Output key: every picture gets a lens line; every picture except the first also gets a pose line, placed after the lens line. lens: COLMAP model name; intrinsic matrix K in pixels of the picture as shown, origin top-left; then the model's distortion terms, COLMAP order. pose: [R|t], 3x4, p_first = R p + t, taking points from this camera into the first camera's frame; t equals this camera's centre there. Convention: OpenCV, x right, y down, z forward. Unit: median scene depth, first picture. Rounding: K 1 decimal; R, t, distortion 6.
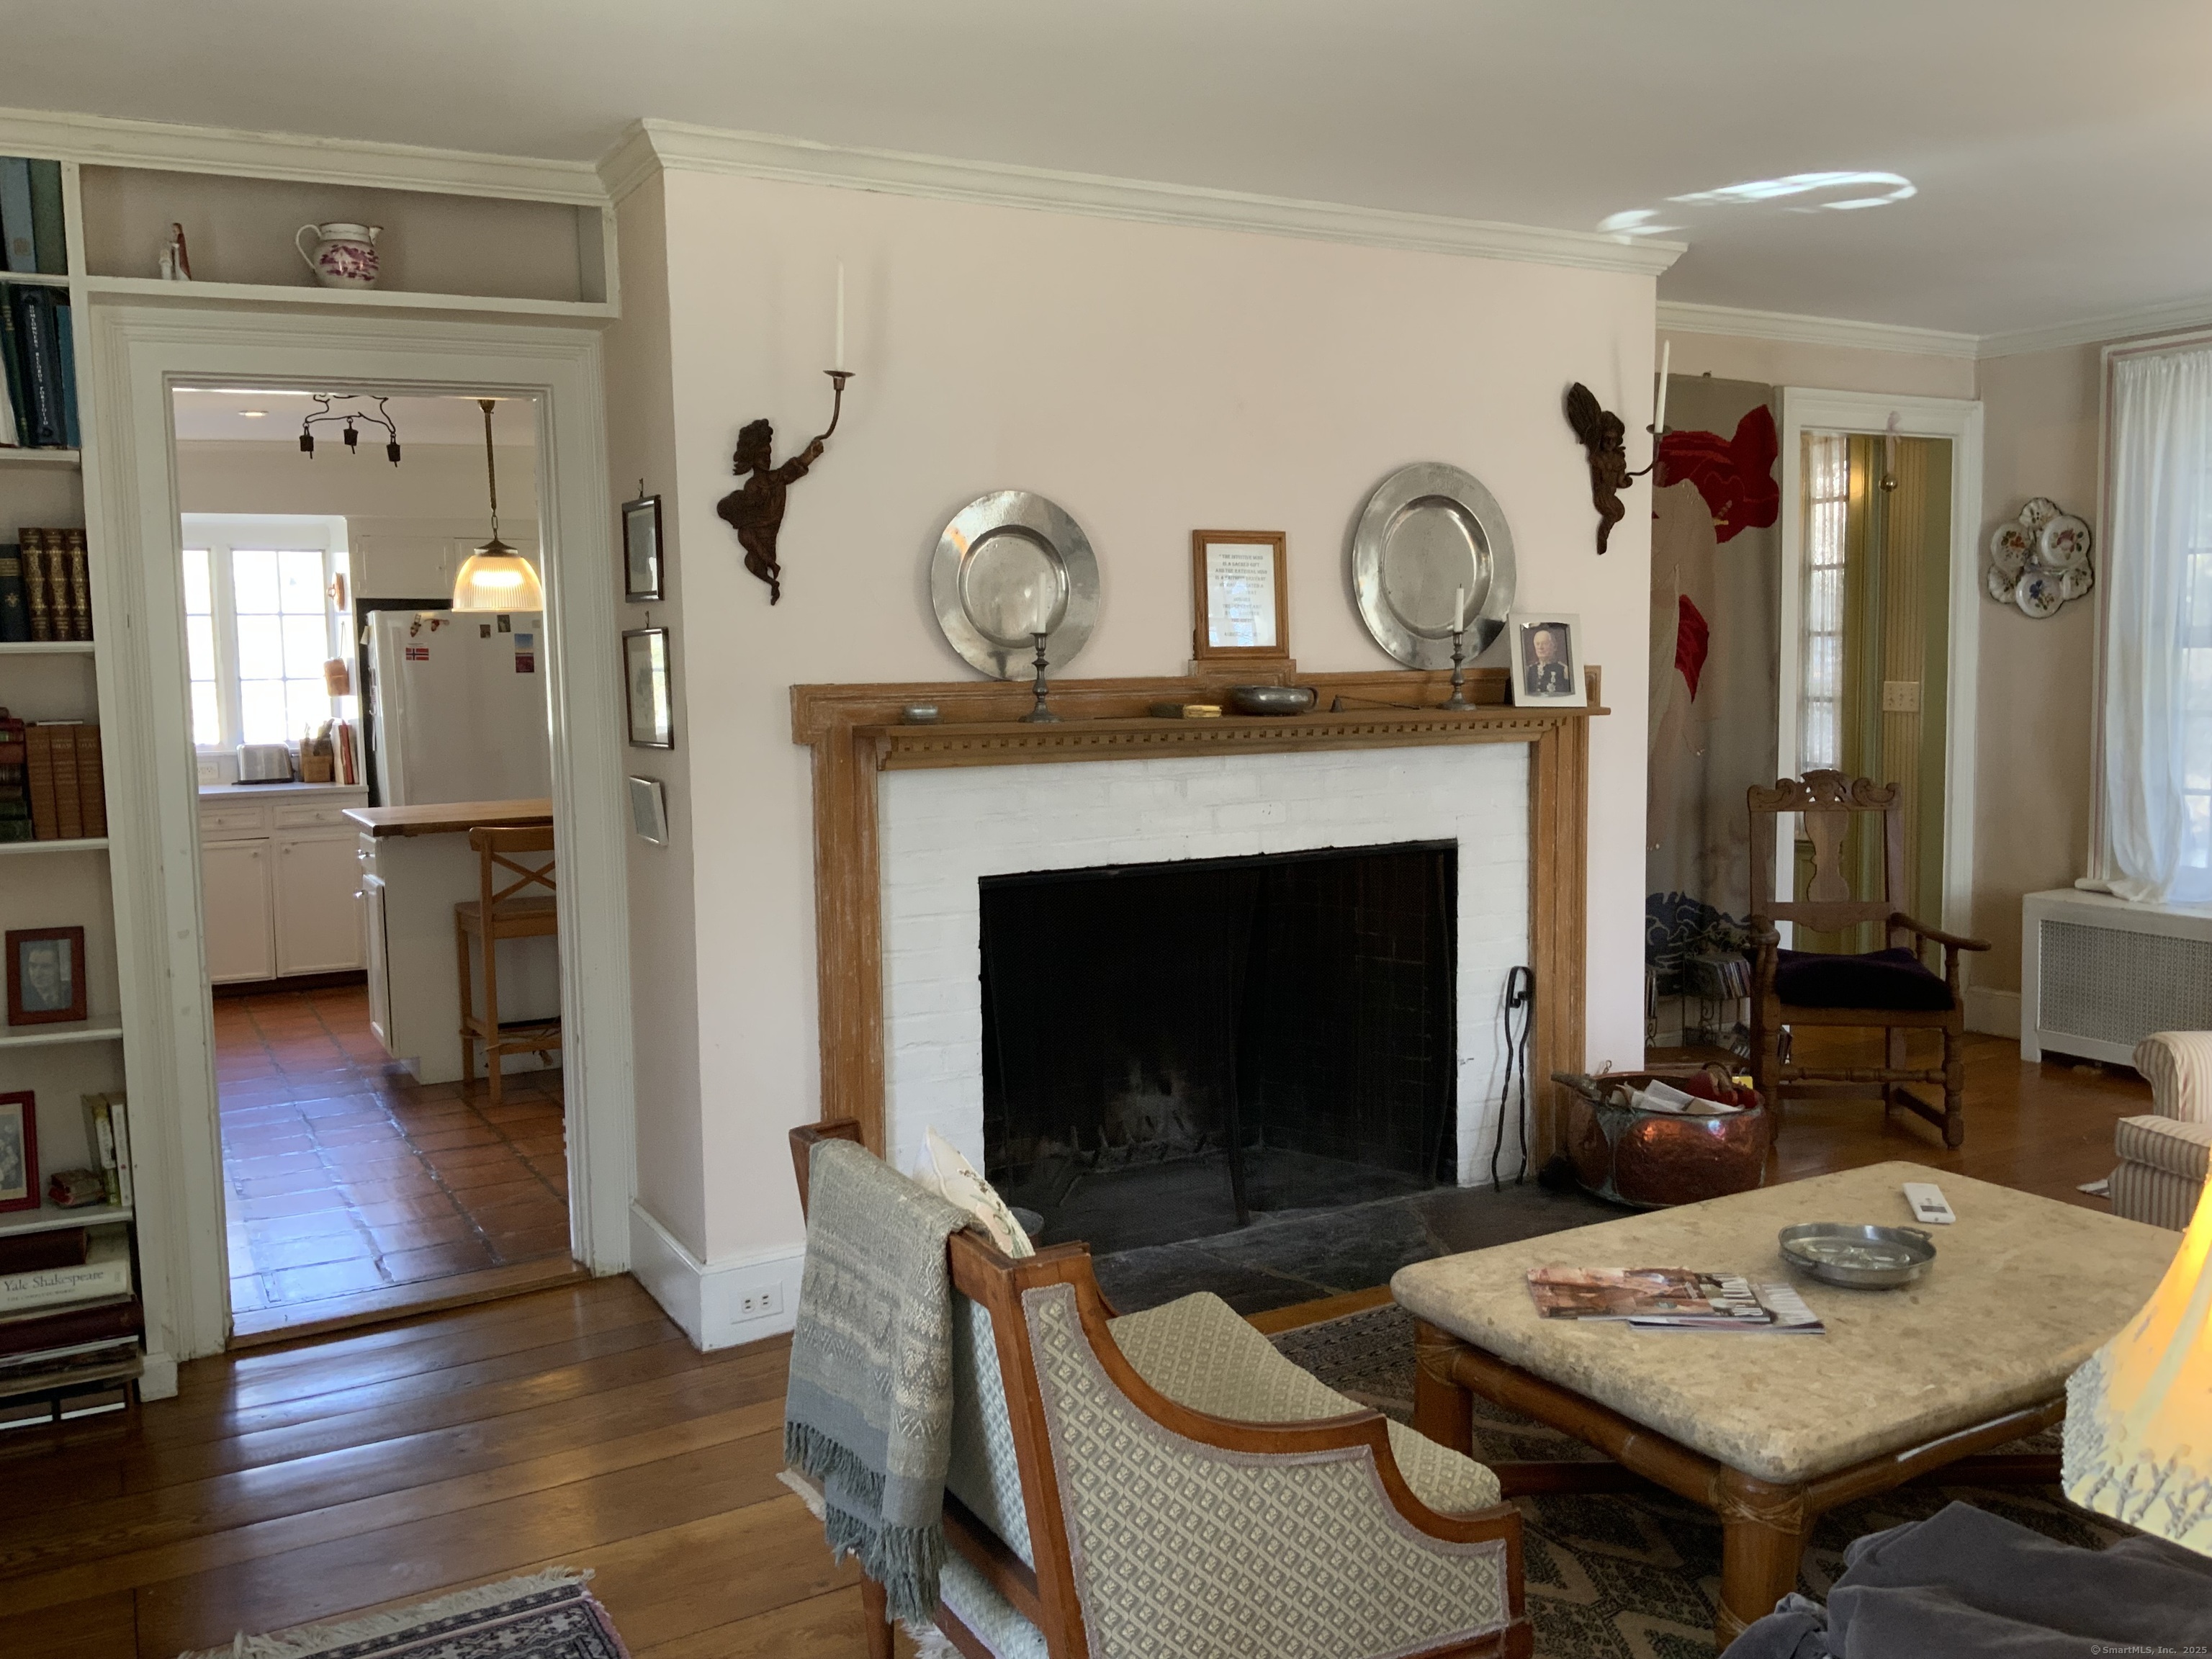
lens RADIAL K [[1823.9, 0, 1101.8], [0, 1823.9, 827.0], [0, 0, 1]] dist [0.093639, -0.168173]
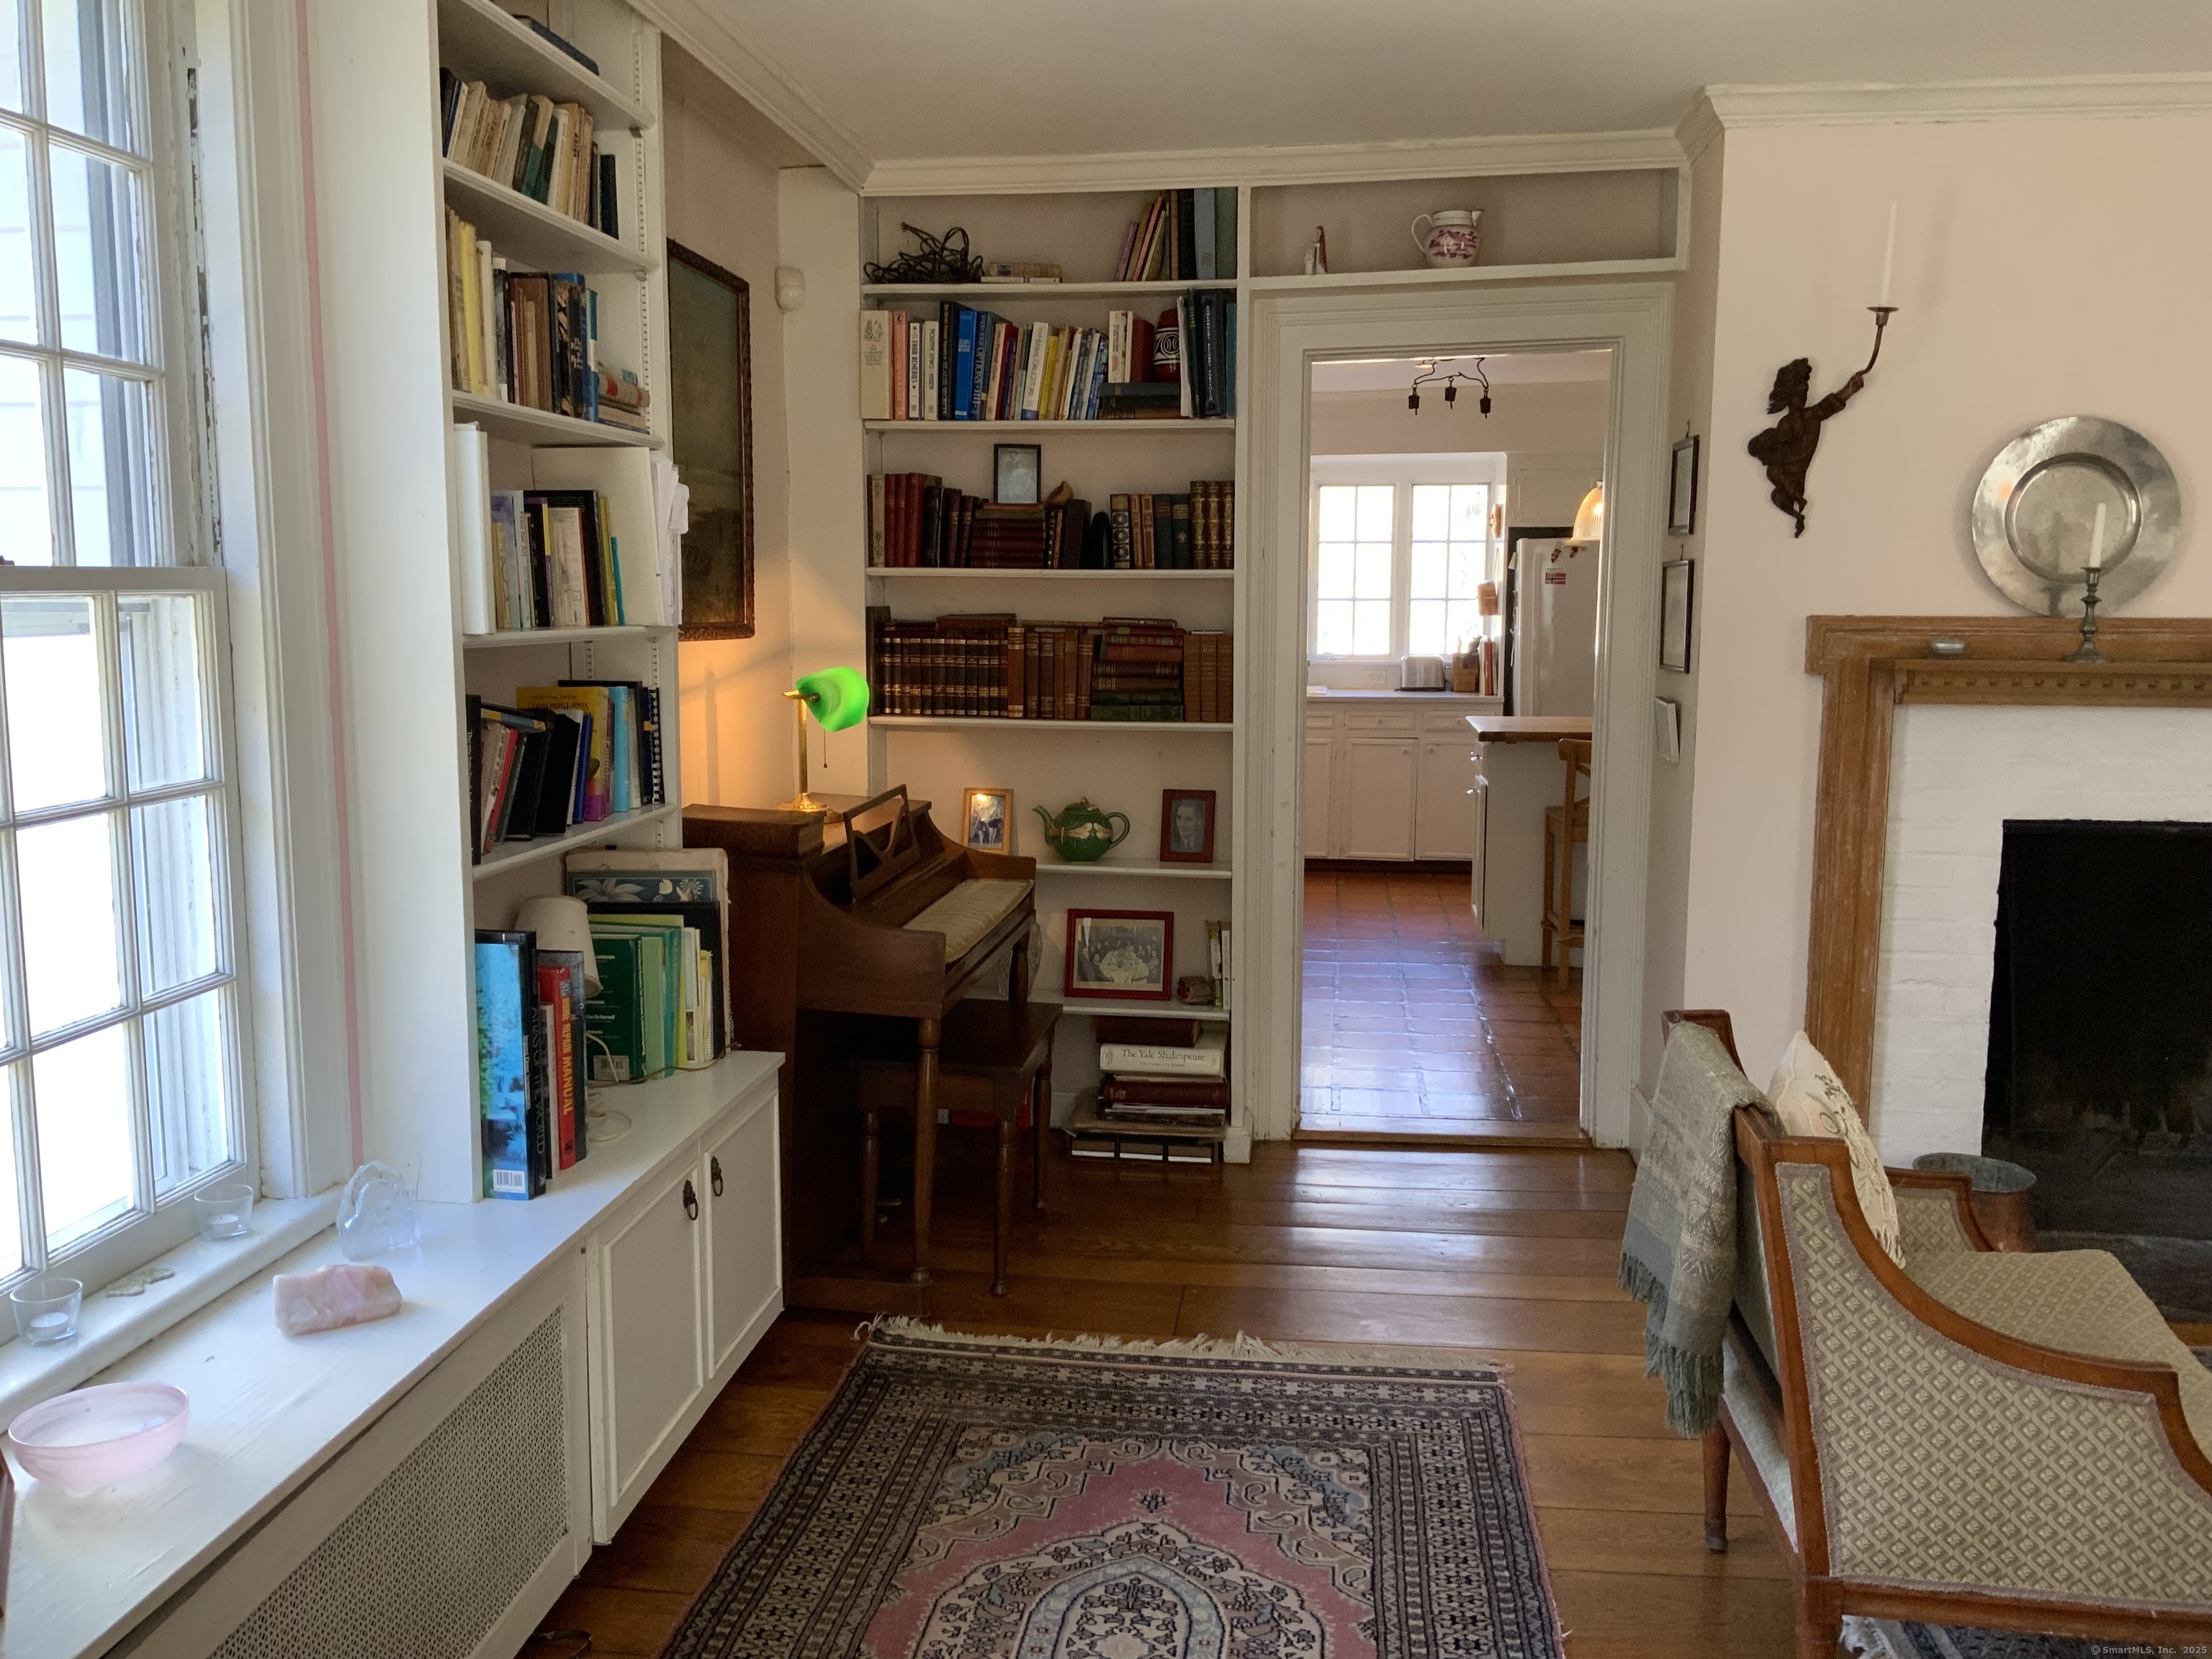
lens RADIAL K [[1823.9, 0, 1106.4], [0, 1823.9, 827.1], [0, 0, 1]] dist [0.093639, -0.168173]
pose [[0.807870, 0.095663, -0.581545, 0.122877], [-0.071083, 0.995351, 0.064986, 0.001438], [0.585059, -0.011163, 0.810914, -0.074908]]
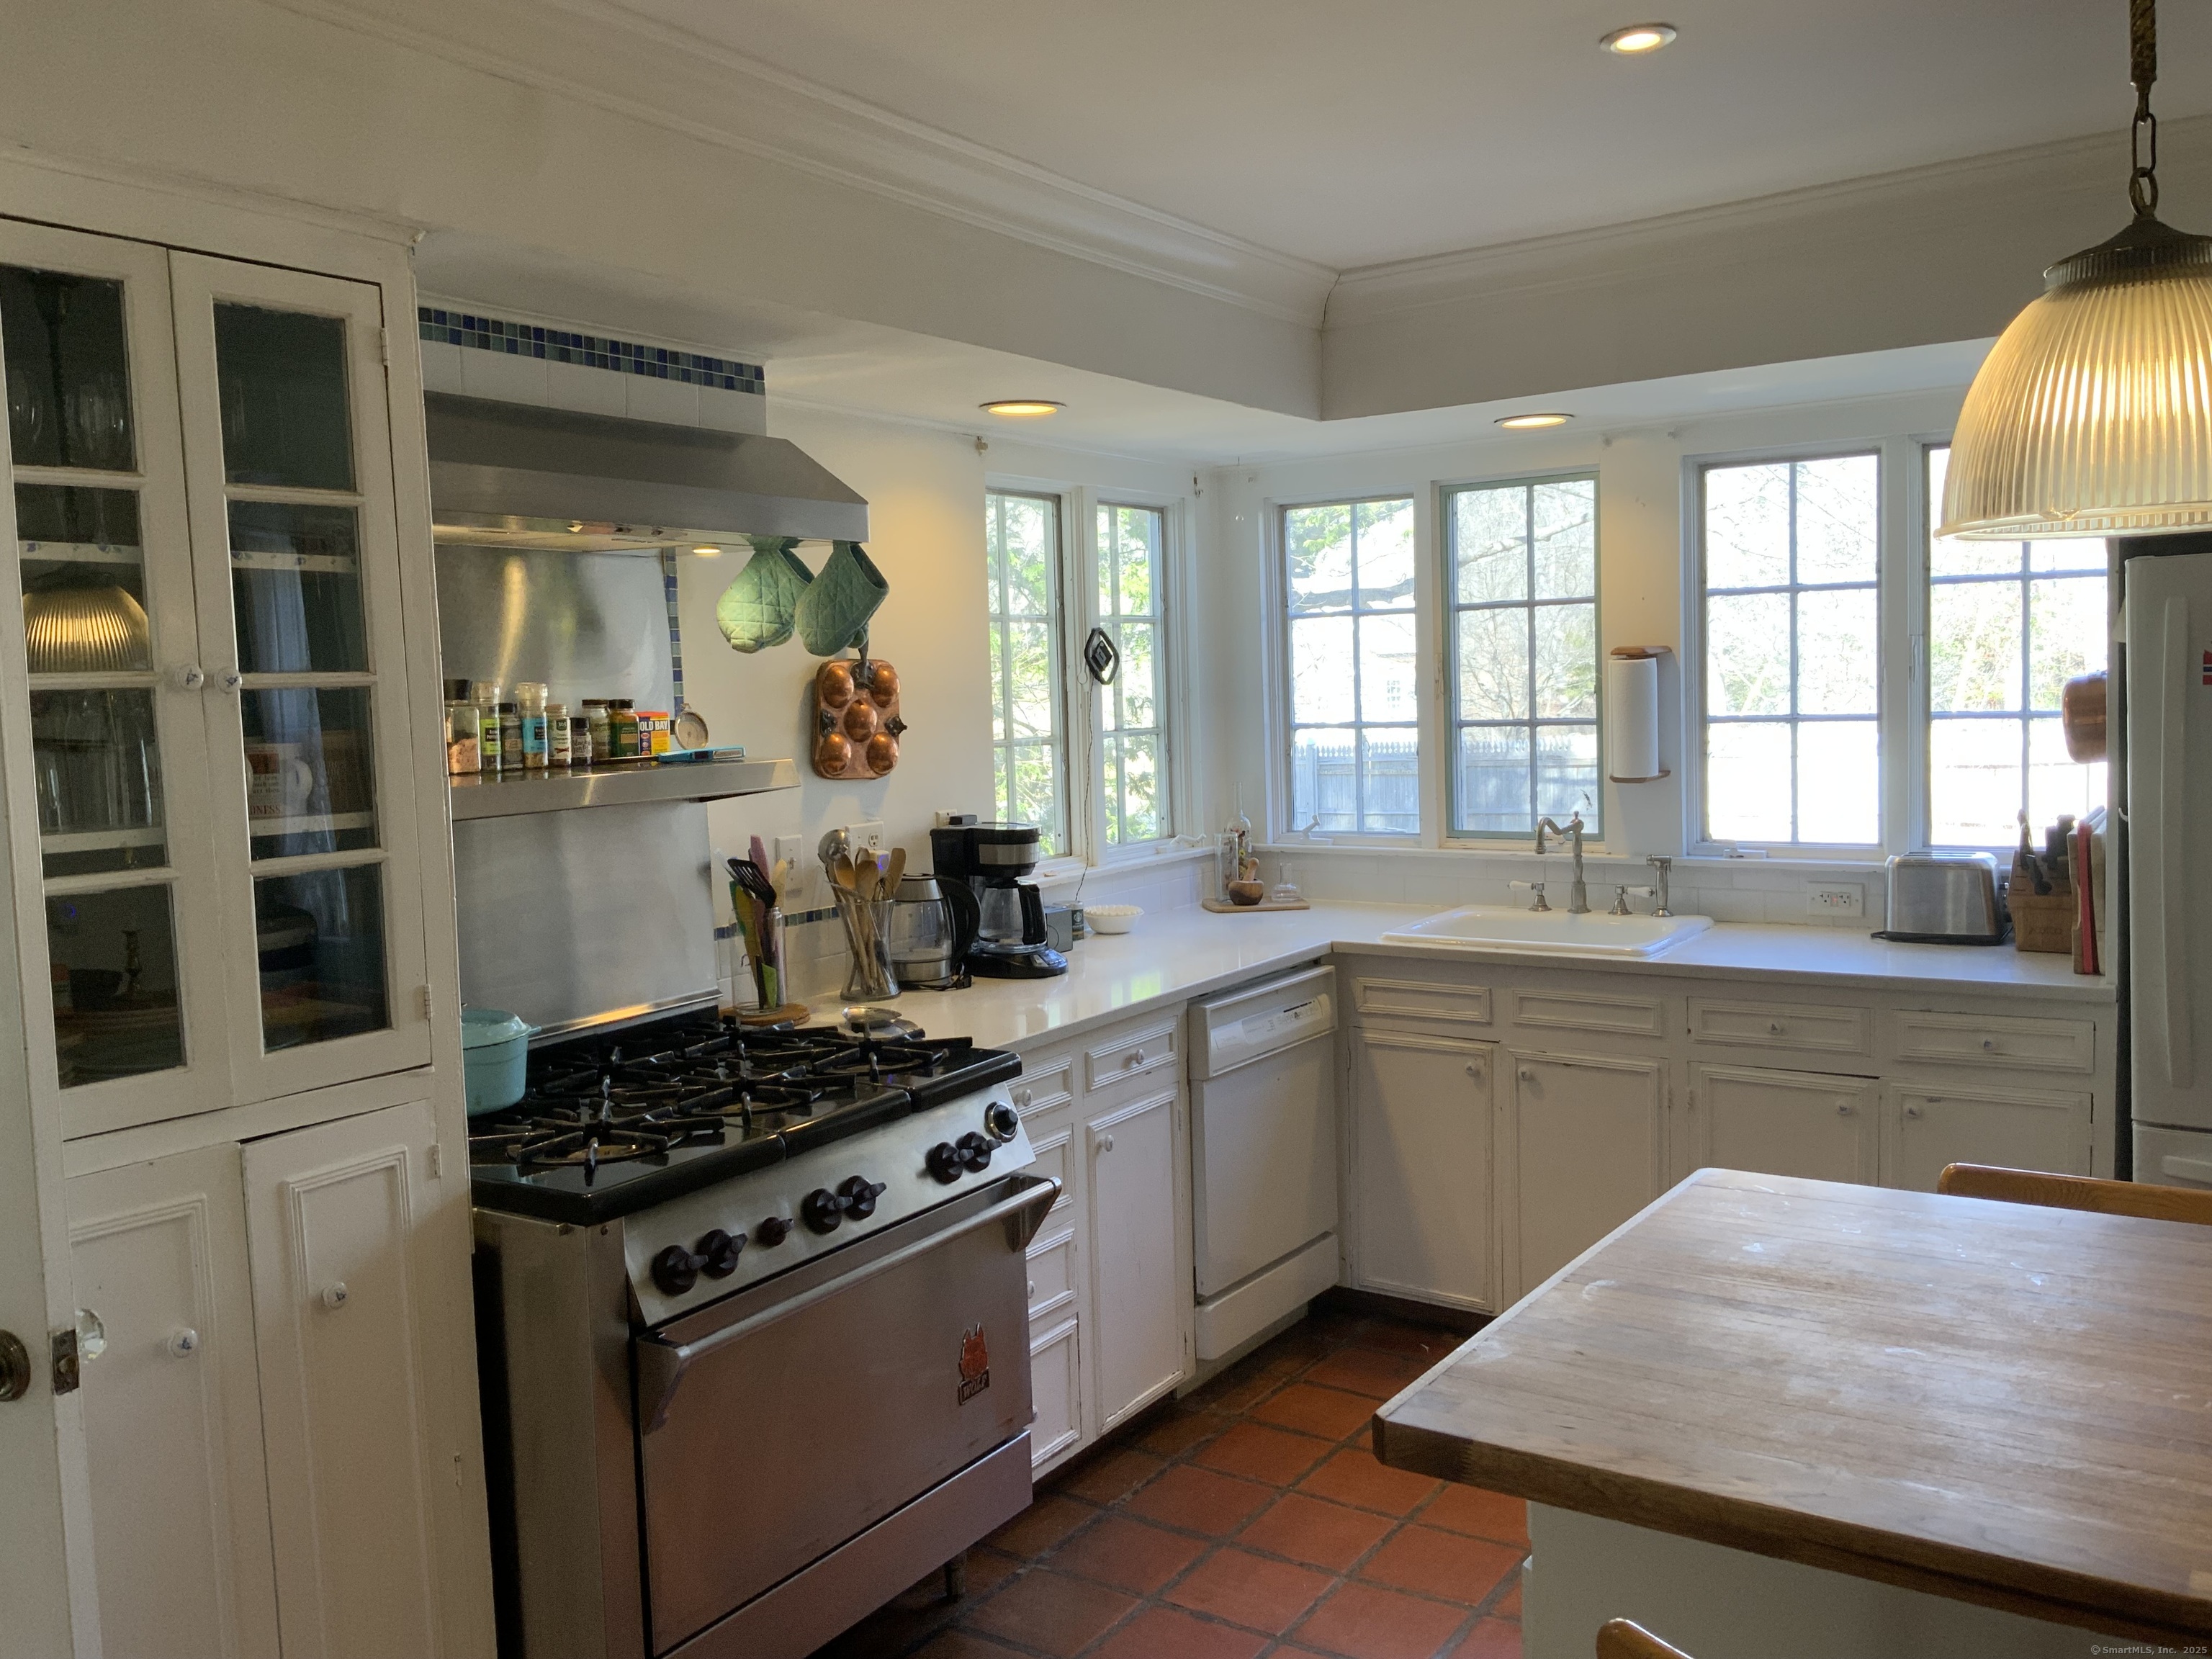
lens RADIAL K [[1823.9, 0, 1106.0], [0, 1823.9, 818.6], [0, 0, 1]] dist [0.093639, -0.168173]
pose [[0.452753, 0.069473, -0.888925, -0.297866], [-0.058197, 0.997137, 0.048289, -0.141811], [0.889734, 0.029870, 0.455500, 1.312701]]
